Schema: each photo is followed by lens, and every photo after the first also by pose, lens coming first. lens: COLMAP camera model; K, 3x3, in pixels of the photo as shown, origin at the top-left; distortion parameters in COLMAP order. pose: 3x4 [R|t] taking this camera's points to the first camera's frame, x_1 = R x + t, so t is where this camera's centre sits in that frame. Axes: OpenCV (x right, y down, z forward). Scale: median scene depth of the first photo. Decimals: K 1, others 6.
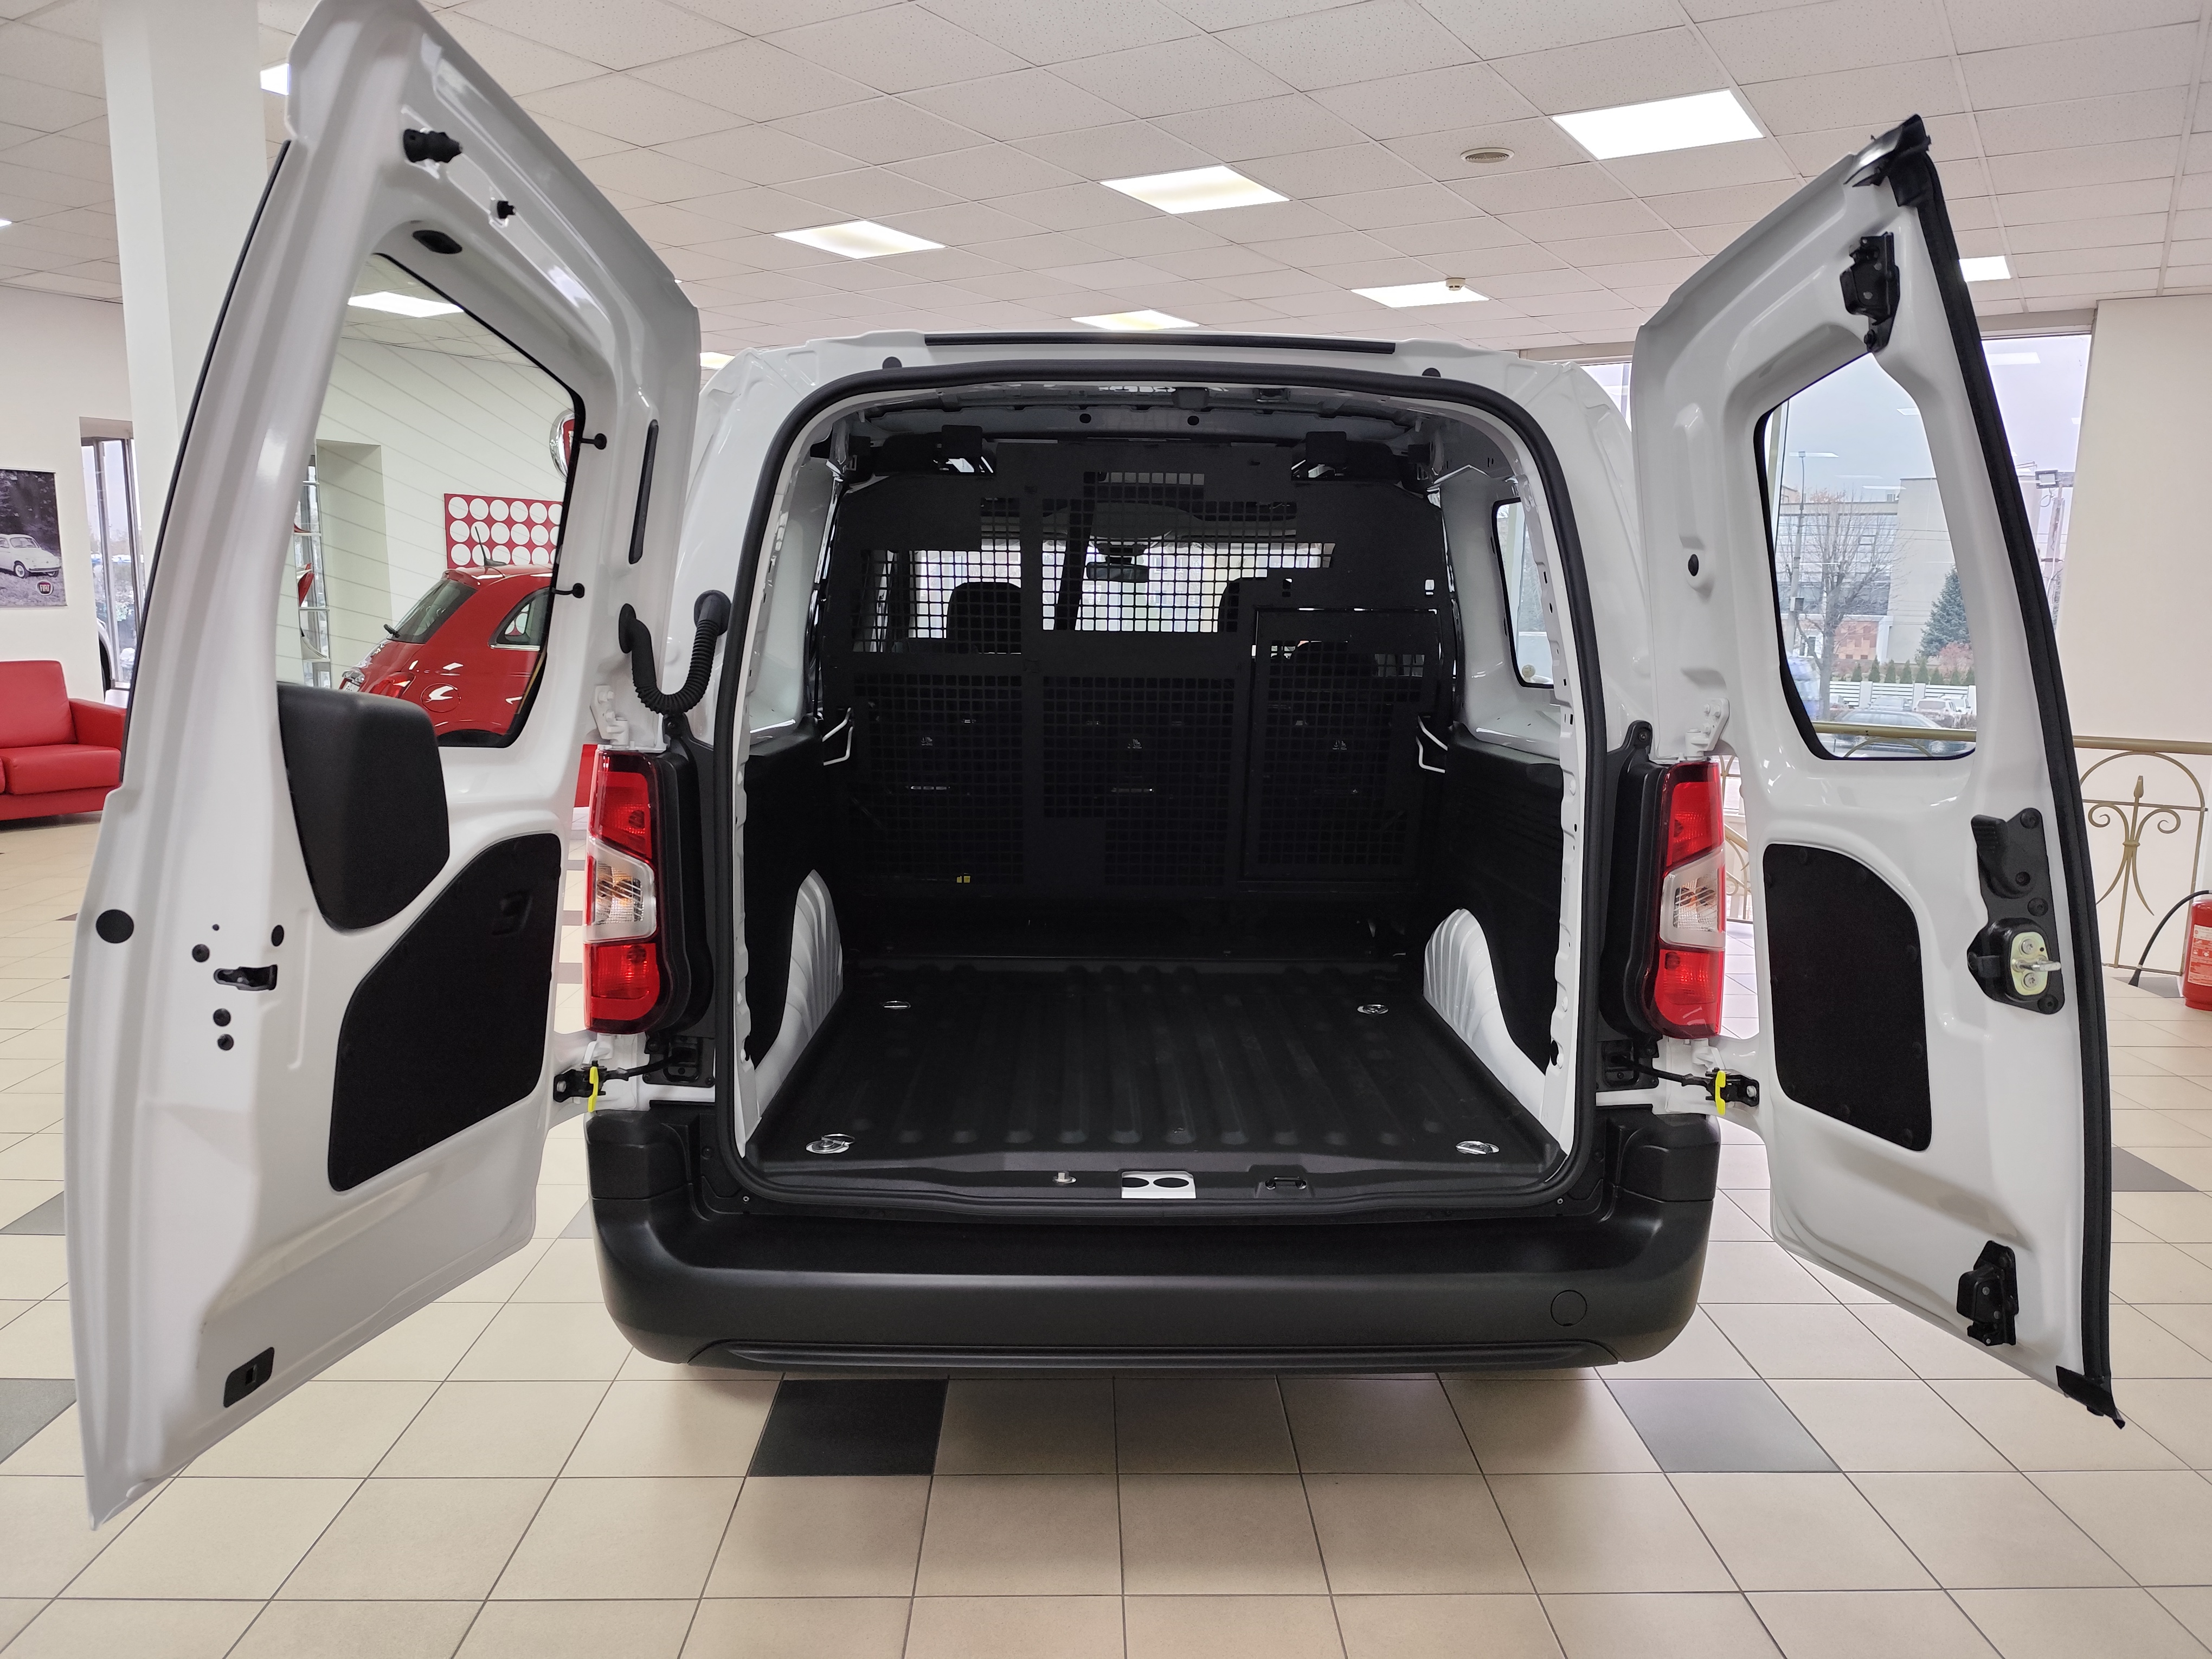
lens RADIAL K [[1525.7, 0, 1106.0], [0, 1525.7, 829.5], [0, 0, 1]] dist [0.001402, -0.003983]
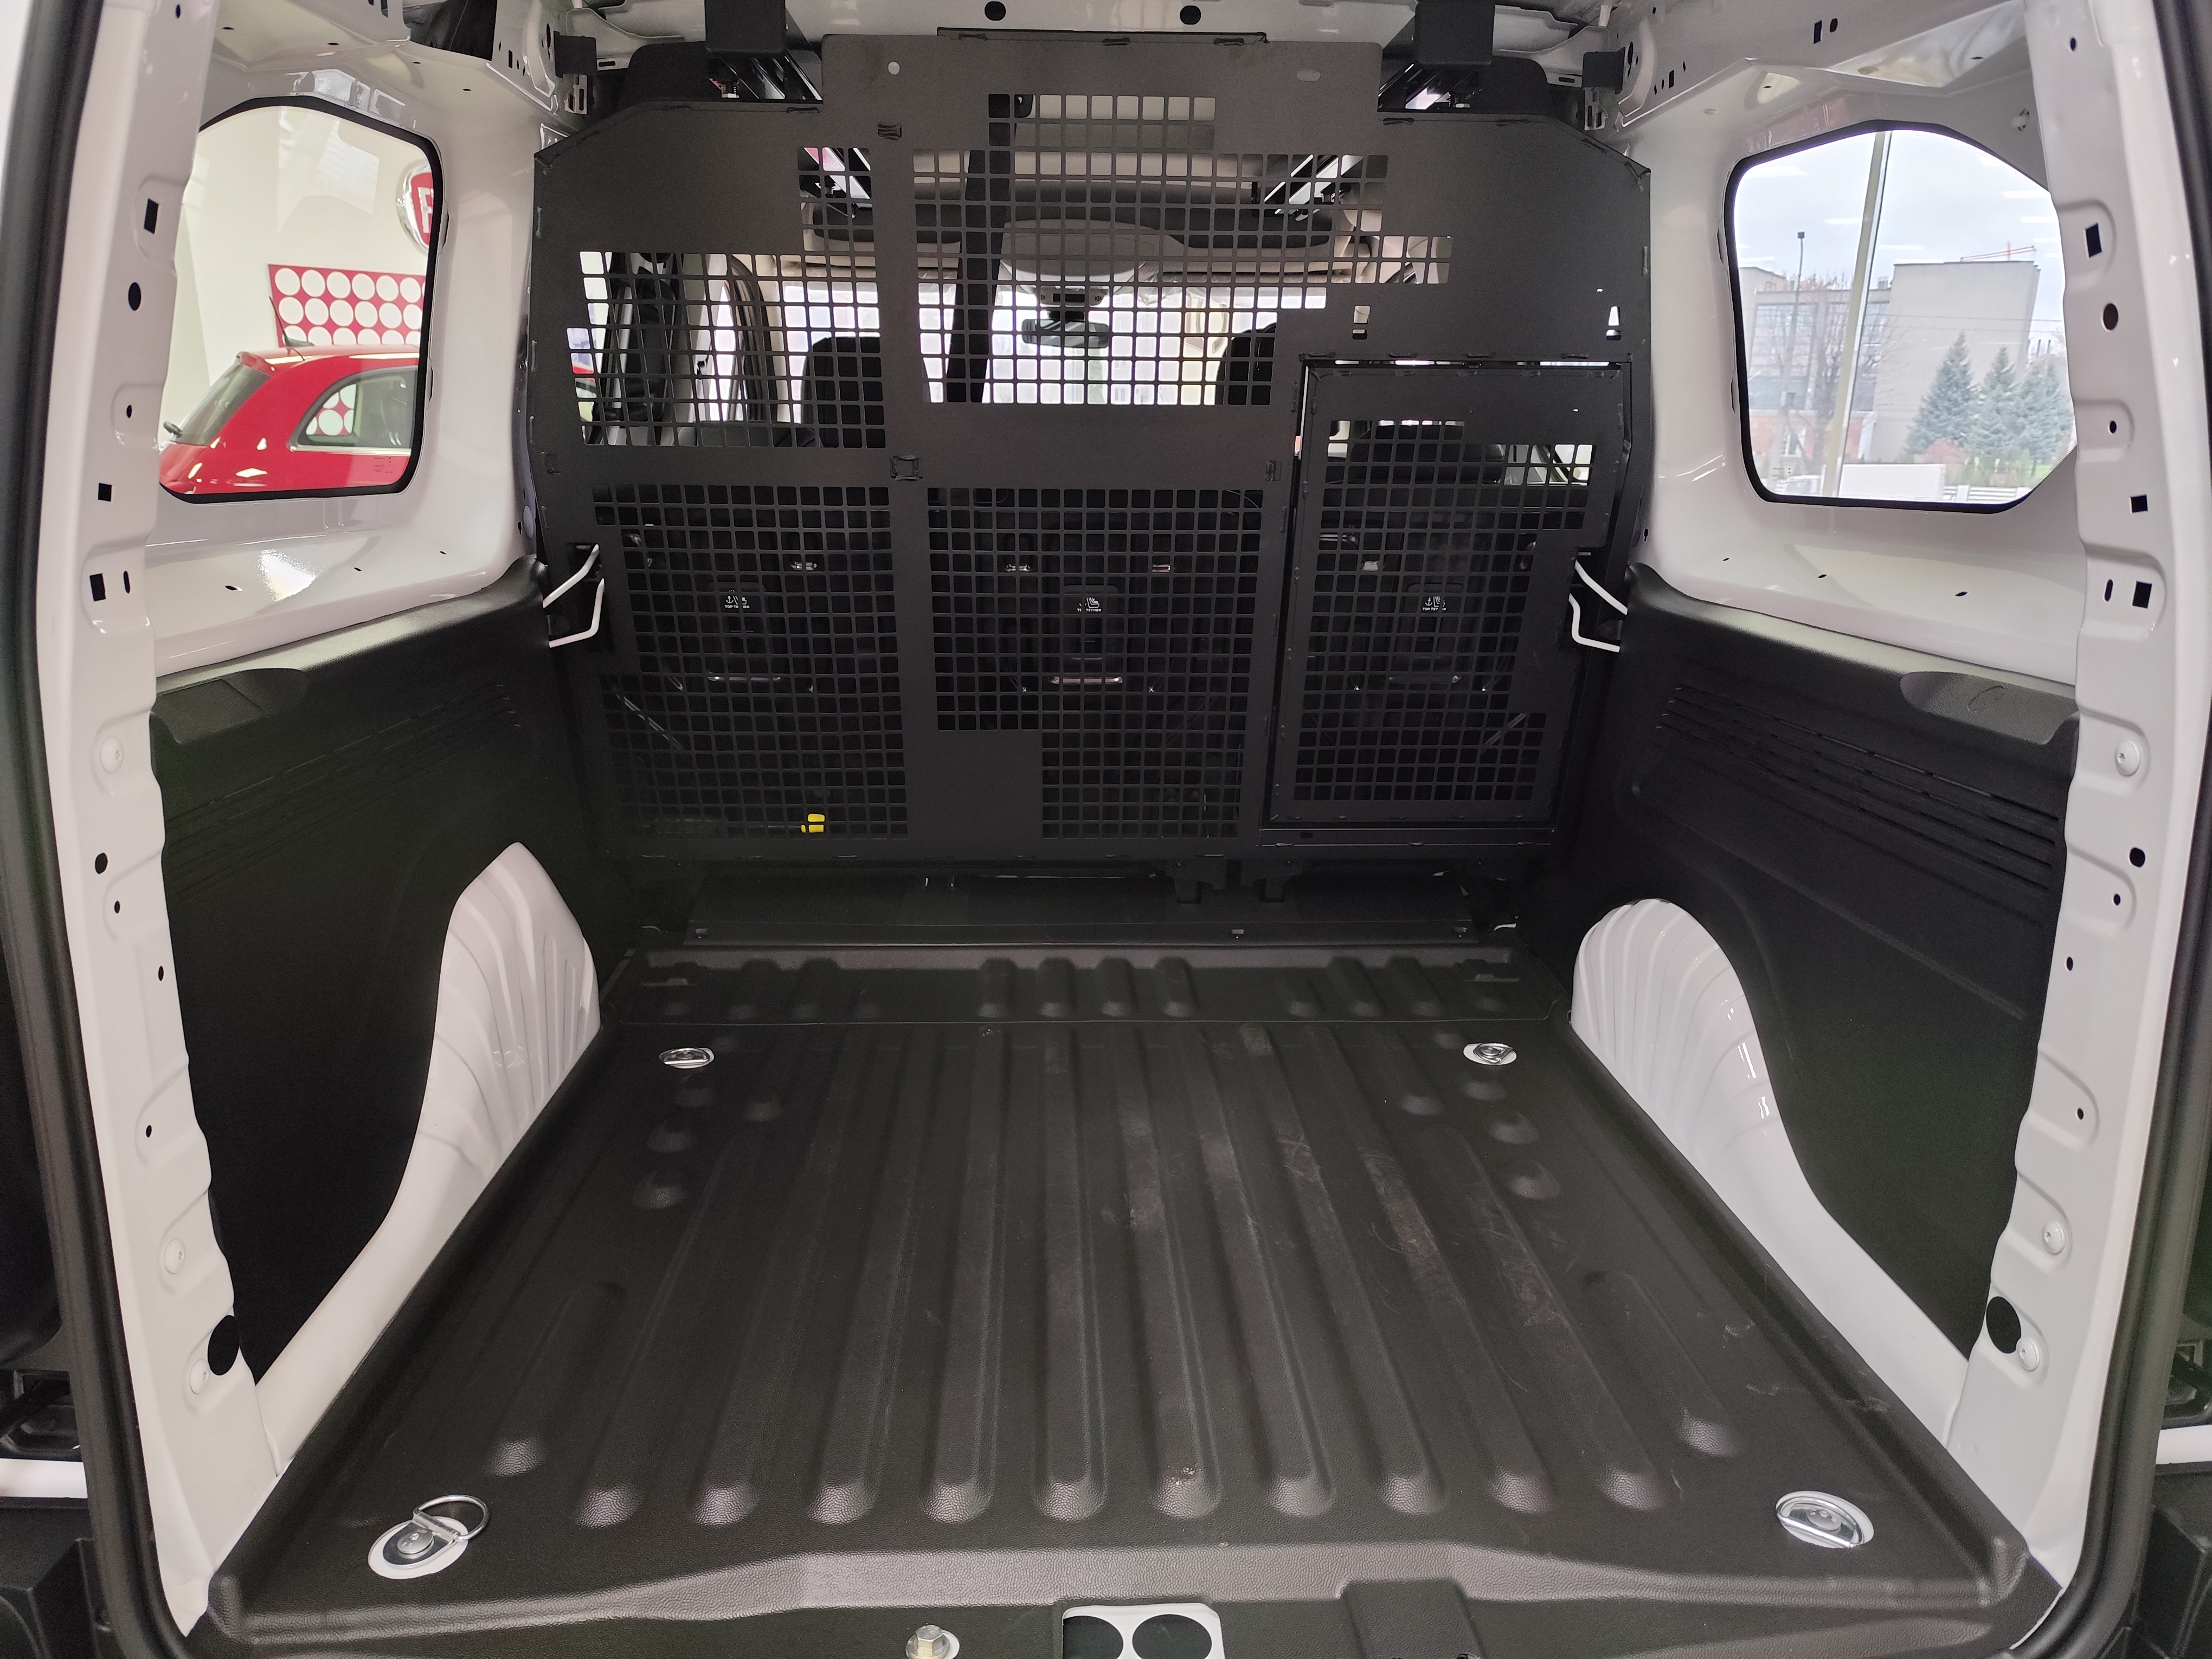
lens RADIAL K [[1517.2, 0, 1093.5], [0, 1517.2, 845.2], [0, 0, 1]] dist [-0.001612, -0.002551]
pose [[0.999809, -0.010063, 0.016733, 0.009792], [0.007699, 0.990709, 0.135779, -0.043504], [-0.017944, -0.135625, 0.990598, 0.410274]]
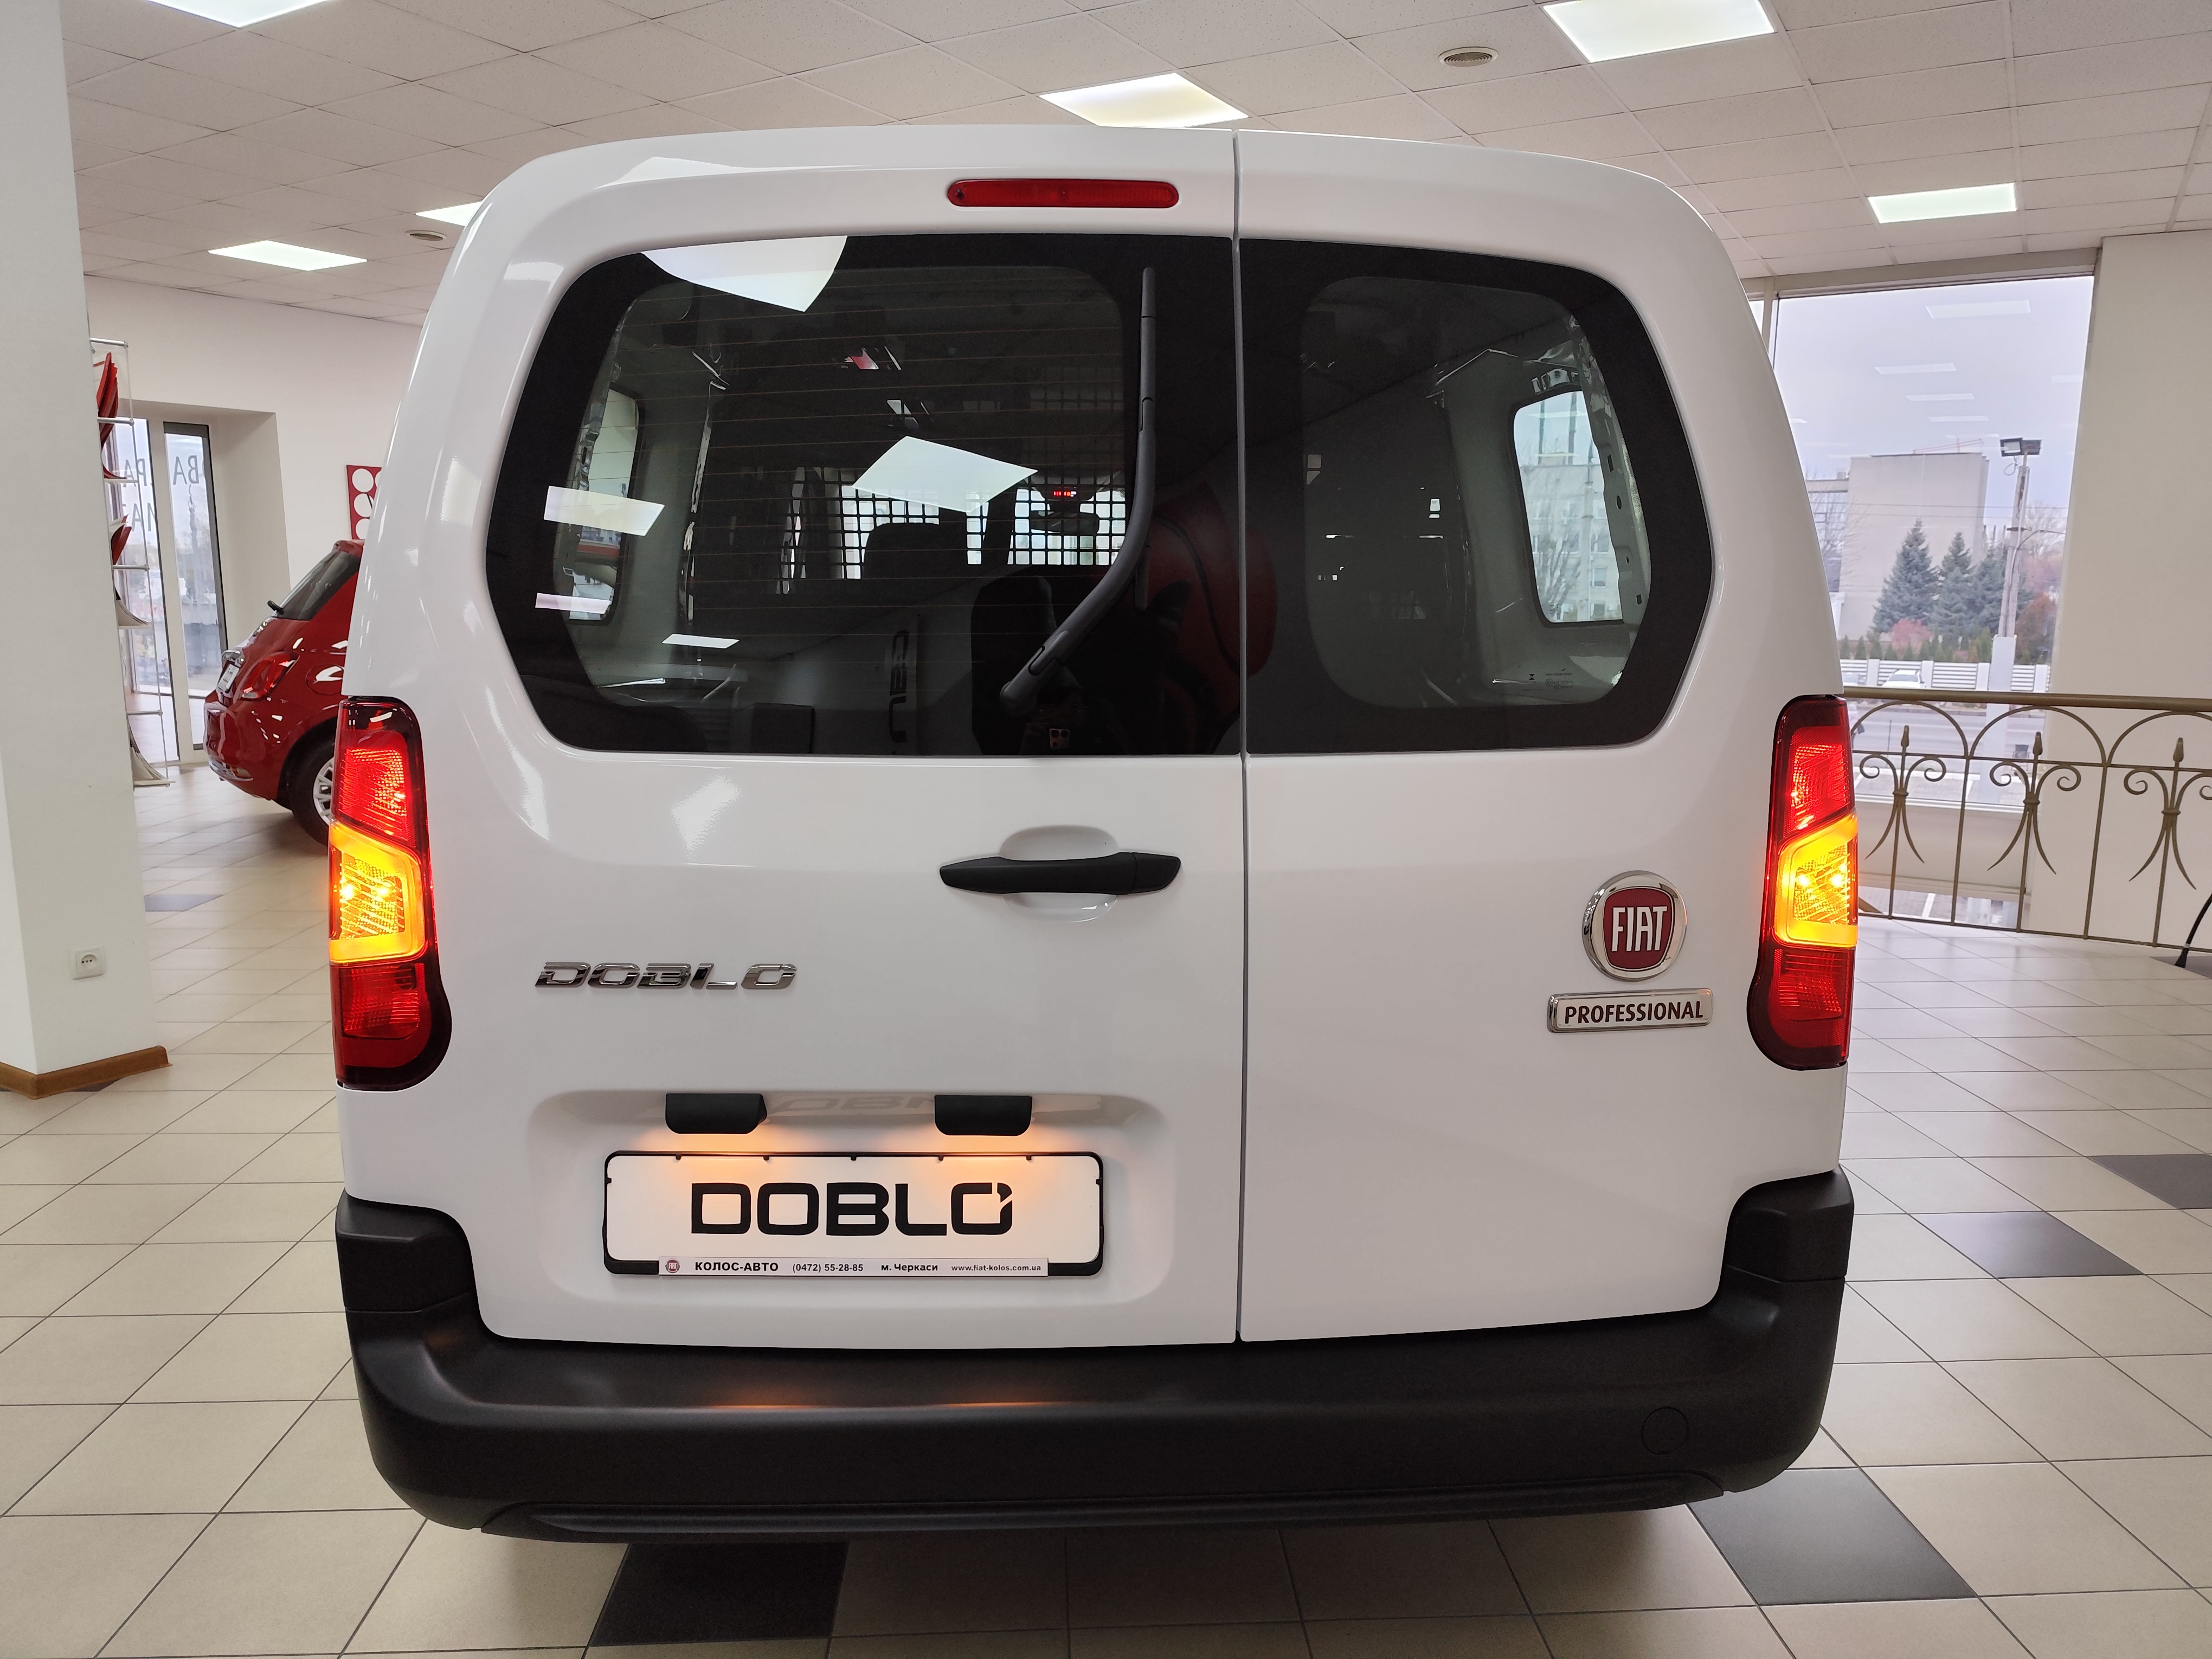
lens RADIAL K [[1525.7, 0, 1106.0], [0, 1525.7, 829.5], [0, 0, 1]] dist [0.001402, -0.003983]
pose [[0.999523, -0.014006, 0.027515, 0.008211], [0.013778, 0.999869, 0.008454, 0.005648], [-0.027630, -0.008071, 0.999586, 0.169417]]
